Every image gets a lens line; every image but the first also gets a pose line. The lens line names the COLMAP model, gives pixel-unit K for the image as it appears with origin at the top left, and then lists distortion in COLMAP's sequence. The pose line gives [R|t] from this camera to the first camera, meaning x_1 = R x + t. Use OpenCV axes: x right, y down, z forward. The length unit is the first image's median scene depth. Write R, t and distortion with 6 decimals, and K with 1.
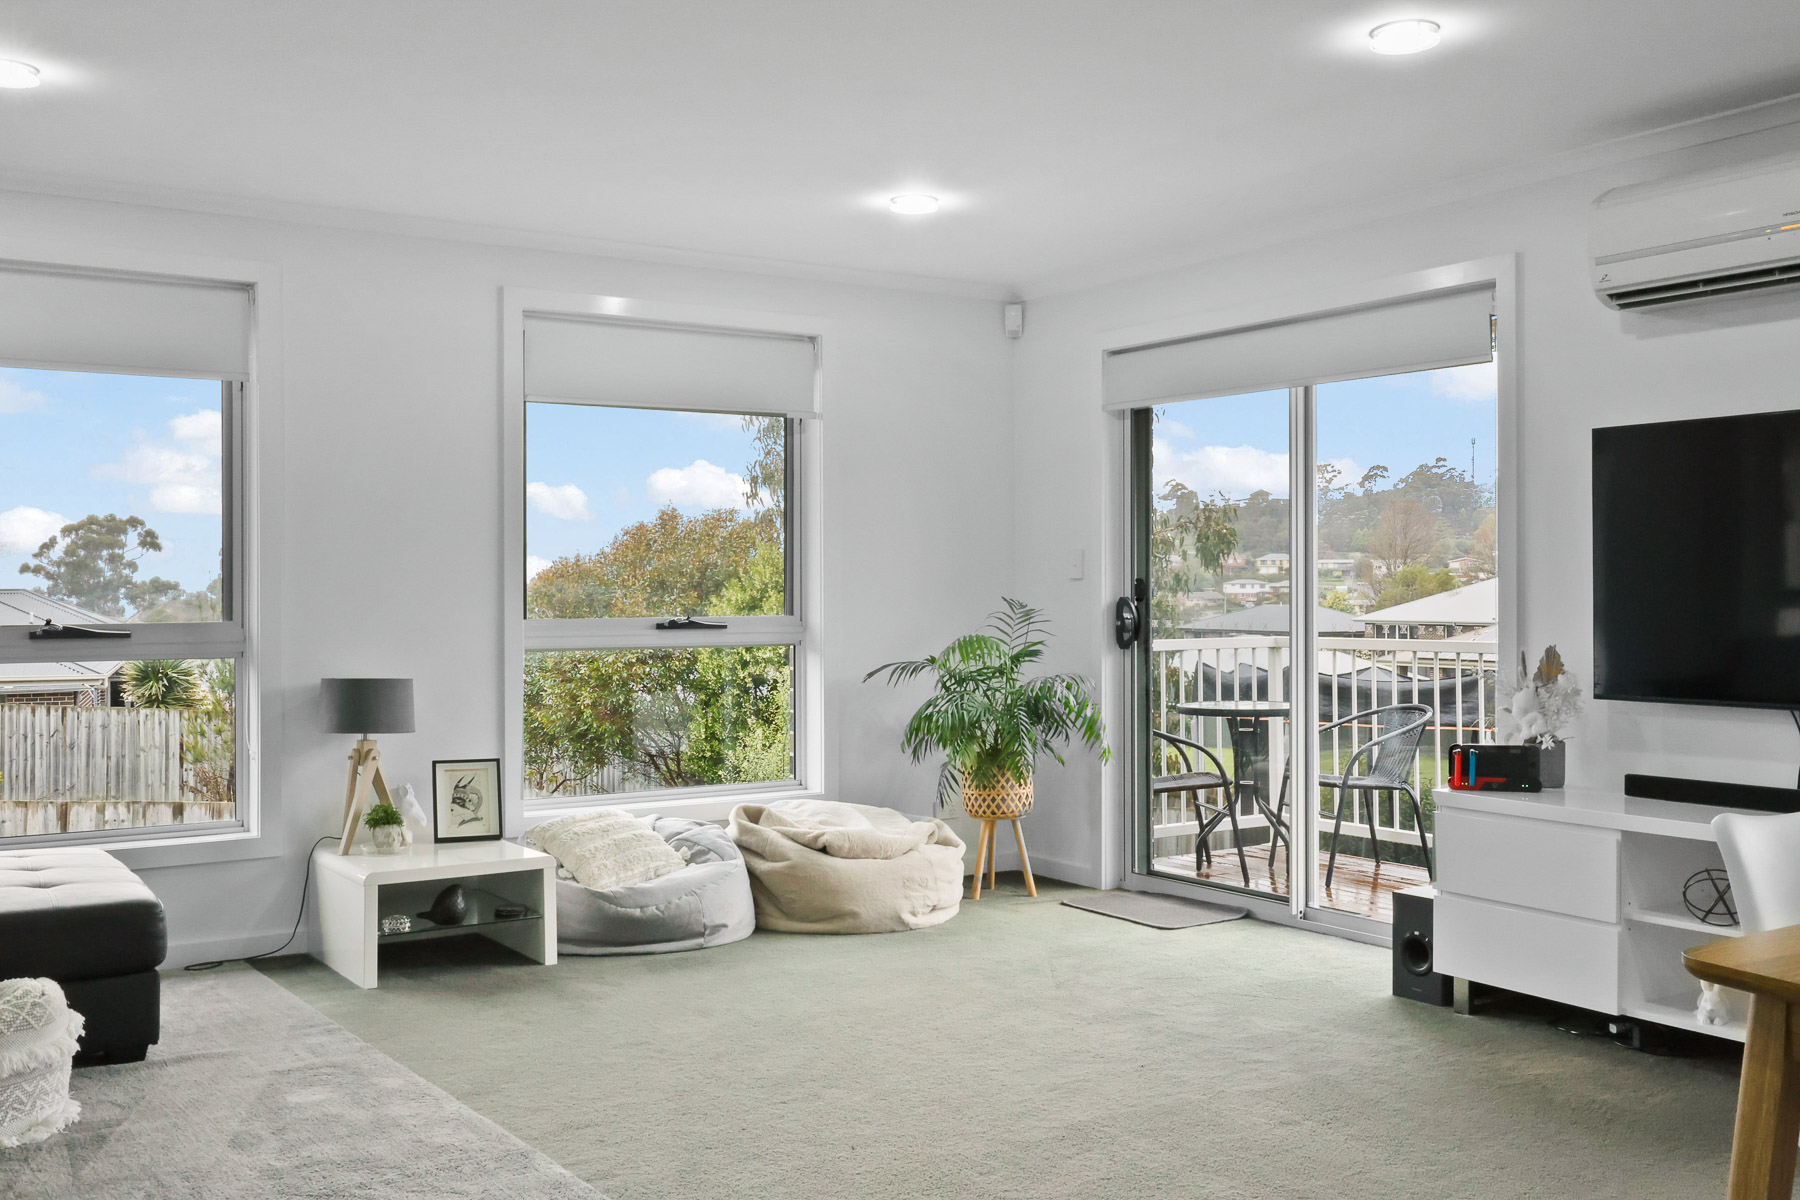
lens RADIAL K [[1717.7, 0, 898.1], [0, 1717.7, 593.6], [0, 0, 1]] dist [0.005834, -0.007338]
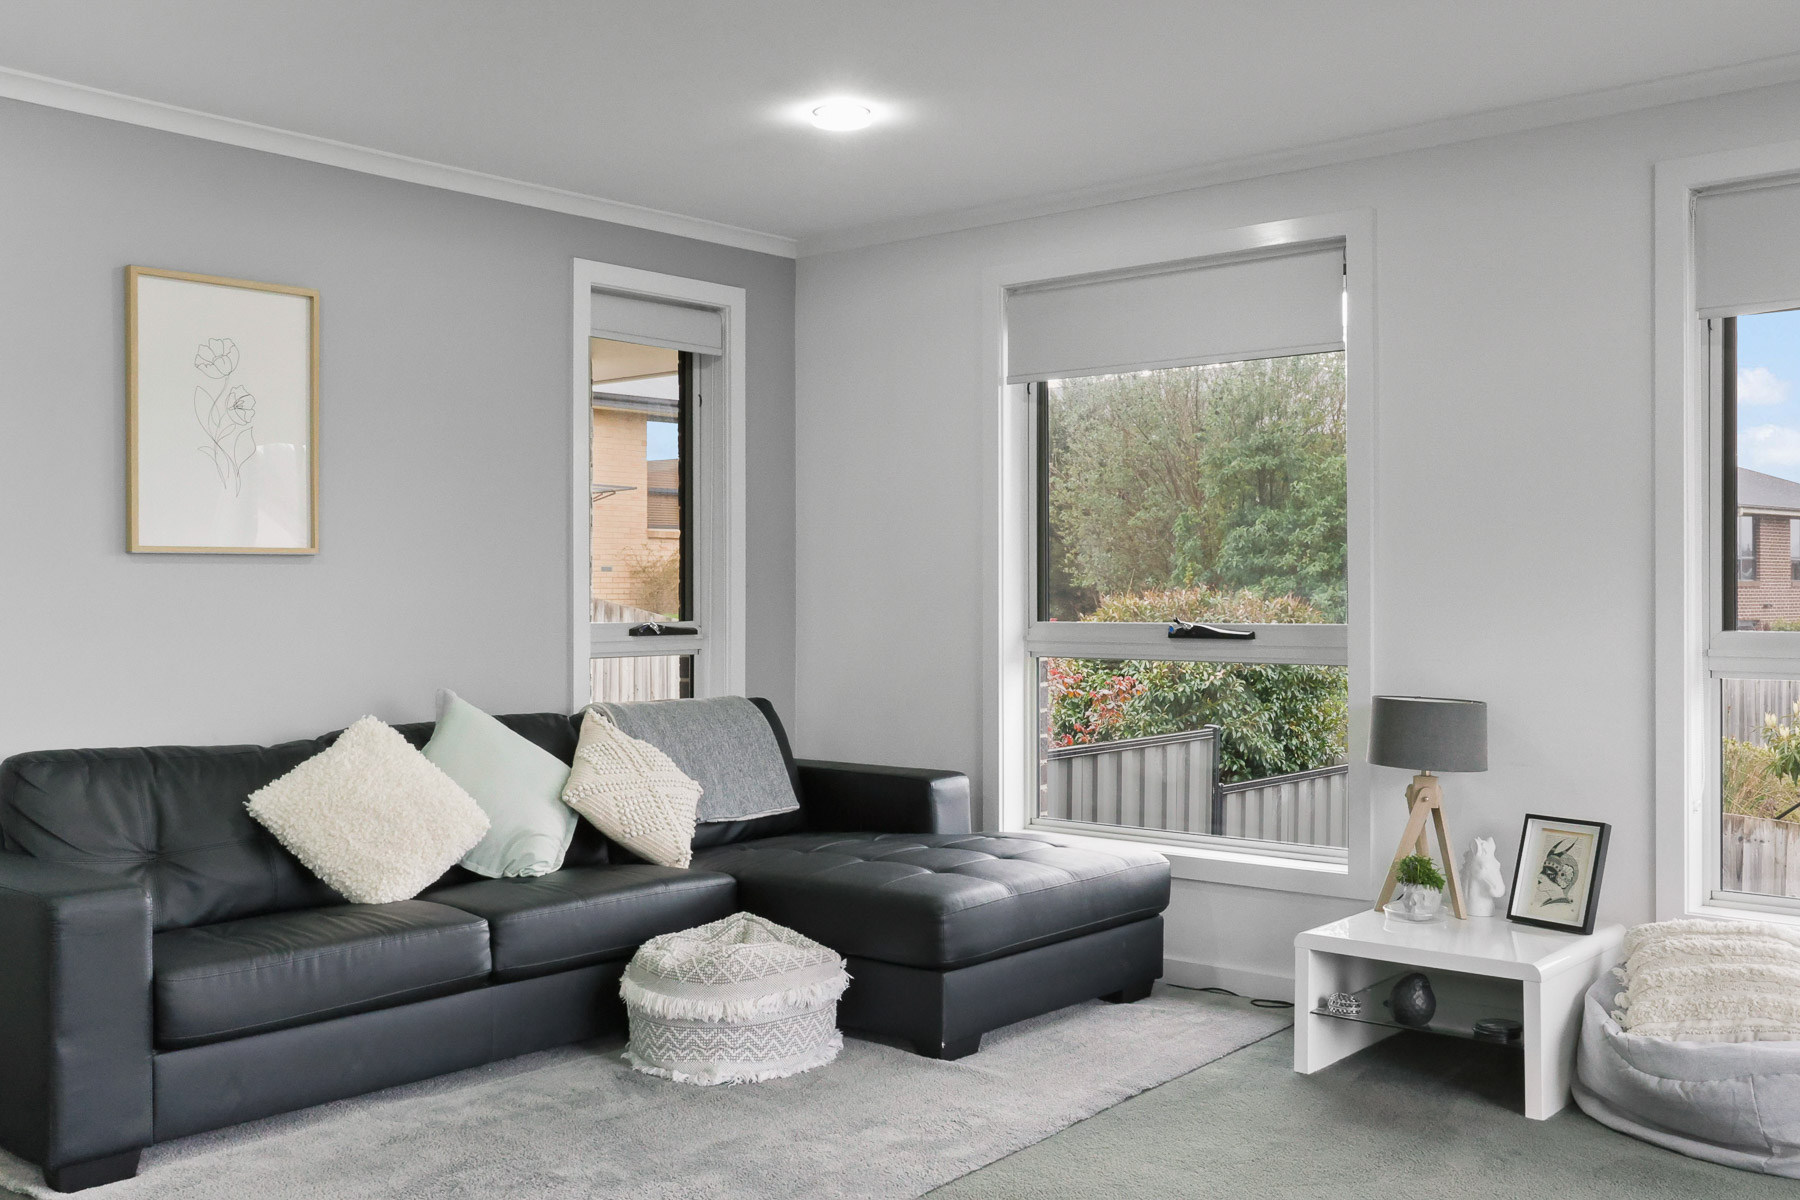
lens RADIAL K [[1717.7, 0, 898.1], [0, 1717.7, 593.6], [0, 0, 1]] dist [0.005834, -0.007338]
pose [[0.269994, 0.003395, -0.962856, 0.395356], [-0.000966, 0.999994, 0.003256, -0.002568], [0.962862, 0.000051, 0.269996, 0.537444]]
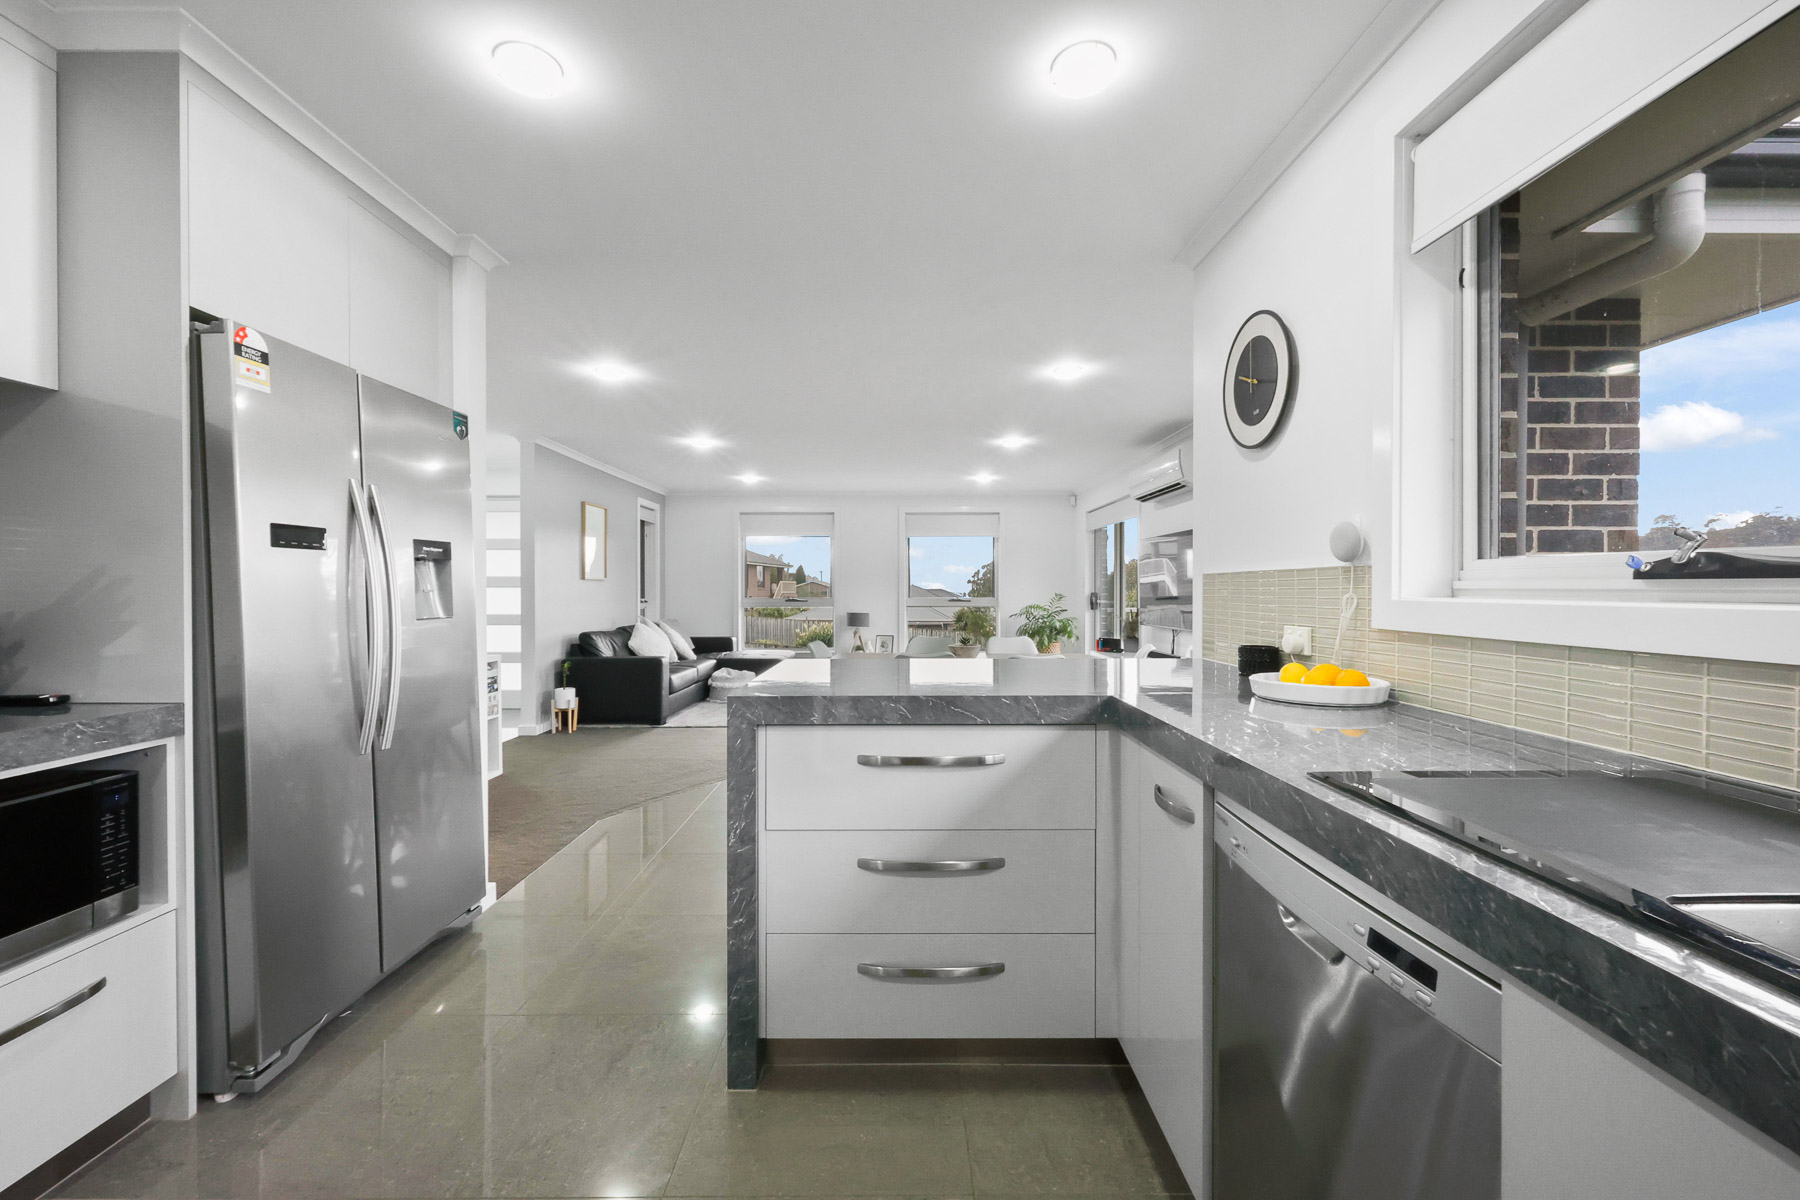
lens RADIAL K [[743.6, 0, 898.3], [0, 743.6, 594.8], [0, 0, 1]] dist [0.000015, 0.000026]
pose [[0.835304, 0.004886, -0.549767, 0.677941], [-0.002440, 0.999984, 0.005181, 0.000641], [0.549783, -0.002987, 0.835302, -0.341138]]
